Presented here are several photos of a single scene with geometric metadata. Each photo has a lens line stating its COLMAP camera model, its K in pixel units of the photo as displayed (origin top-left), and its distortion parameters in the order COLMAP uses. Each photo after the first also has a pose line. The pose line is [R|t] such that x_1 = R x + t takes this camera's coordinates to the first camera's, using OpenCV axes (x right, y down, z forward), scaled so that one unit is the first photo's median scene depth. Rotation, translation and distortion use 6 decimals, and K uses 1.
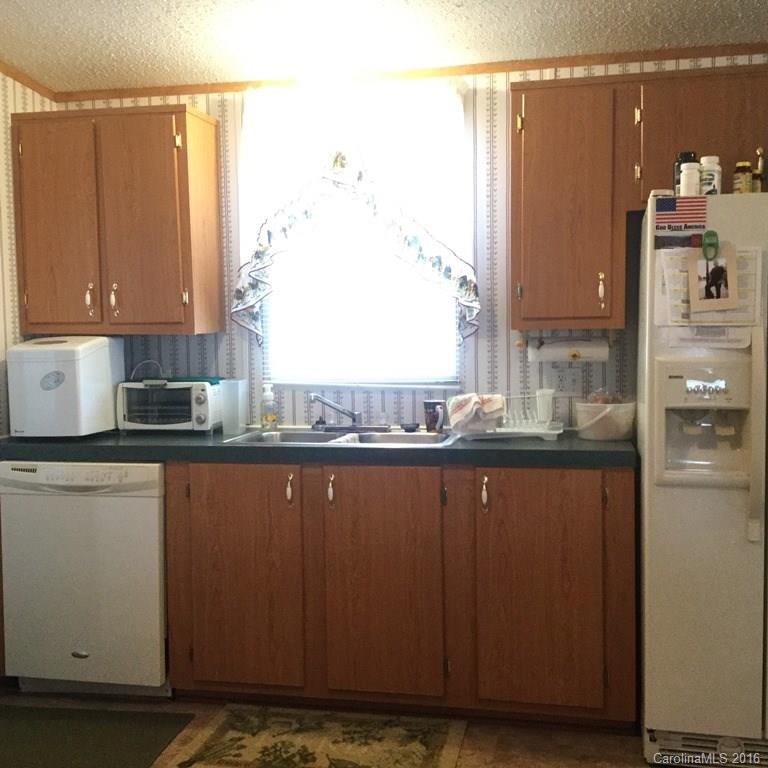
lens RADIAL K [[932.9, 0, 384.8], [0, 932.9, 384.8], [0, 0, 1]] dist [0.015228, 0.000000]
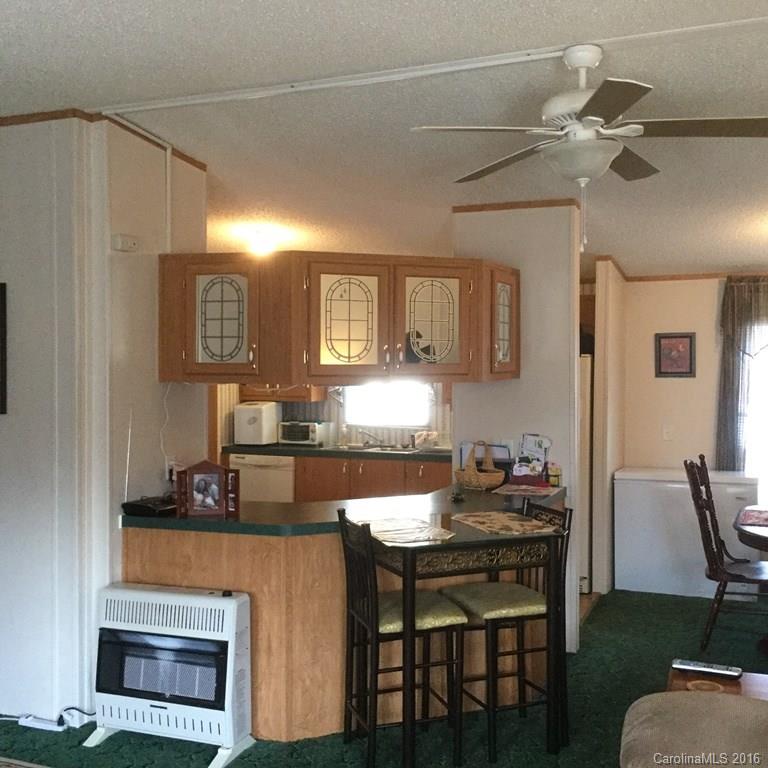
lens RADIAL K [[932.9, 0, 384.2], [0, 932.9, 383.9], [0, 0, 1]] dist [0.015228, 0.000000]
pose [[0.981278, 0.018282, -0.191728, 0.403536], [-0.027596, 0.998559, -0.046022, 0.001636], [0.190610, 0.050451, 0.980368, -1.196048]]
